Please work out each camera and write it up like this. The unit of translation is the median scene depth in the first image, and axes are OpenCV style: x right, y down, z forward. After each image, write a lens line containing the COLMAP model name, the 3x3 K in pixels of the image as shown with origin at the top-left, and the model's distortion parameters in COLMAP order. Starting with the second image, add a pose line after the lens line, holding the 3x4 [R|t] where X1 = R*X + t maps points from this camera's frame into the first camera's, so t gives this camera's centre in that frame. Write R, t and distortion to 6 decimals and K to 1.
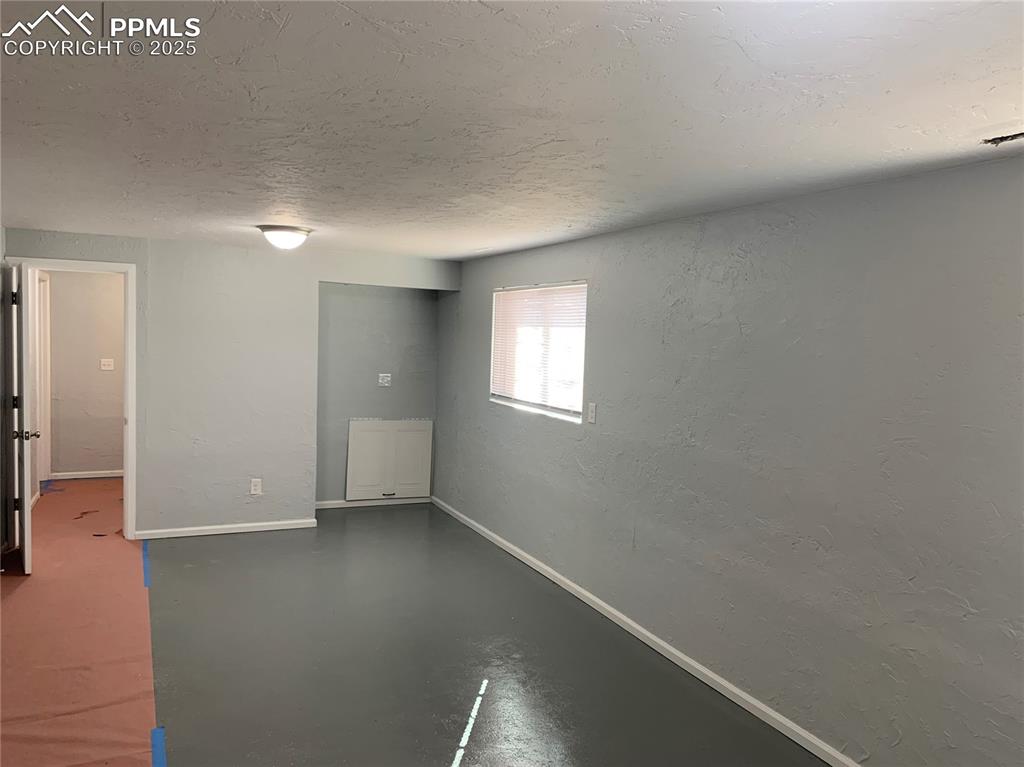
lens RADIAL K [[778.7, 0, 516.7], [0, 778.7, 384.0], [0, 0, 1]] dist [0.020114, -0.031976]
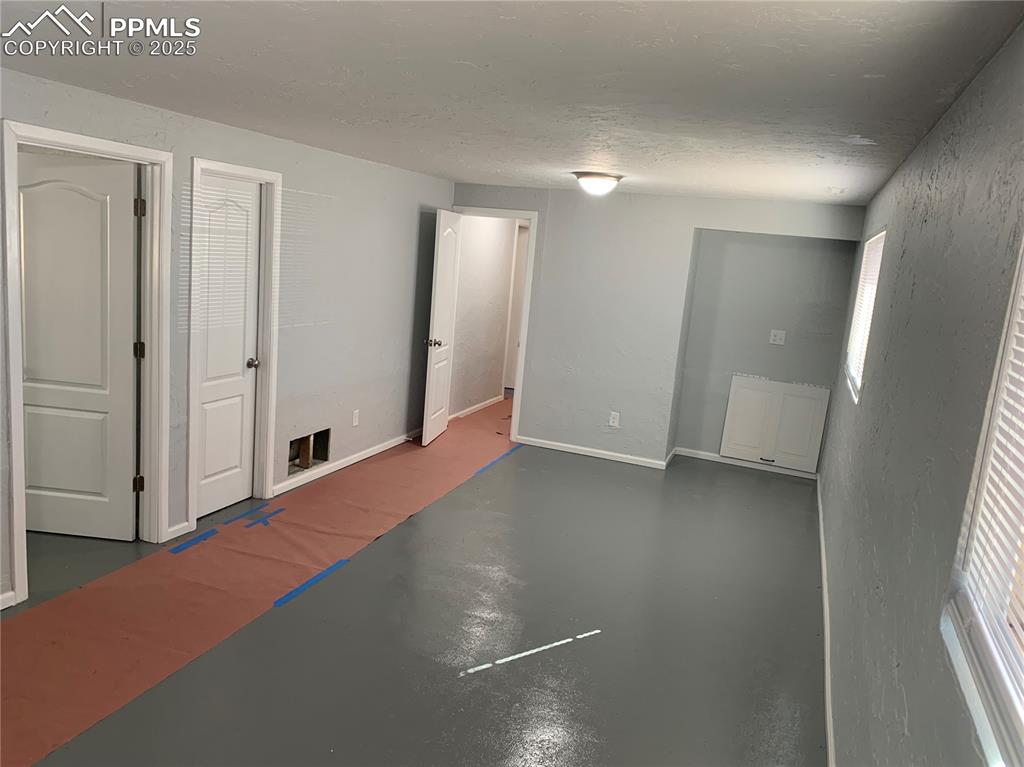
lens RADIAL K [[778.7, 0, 514.8], [0, 778.7, 381.9], [0, 0, 1]] dist [0.020114, -0.031976]
pose [[0.677989, 0.149796, -0.719647, 0.342264], [-0.112556, 0.988626, 0.099744, -0.012062], [0.726404, 0.013376, 0.687138, 0.157683]]
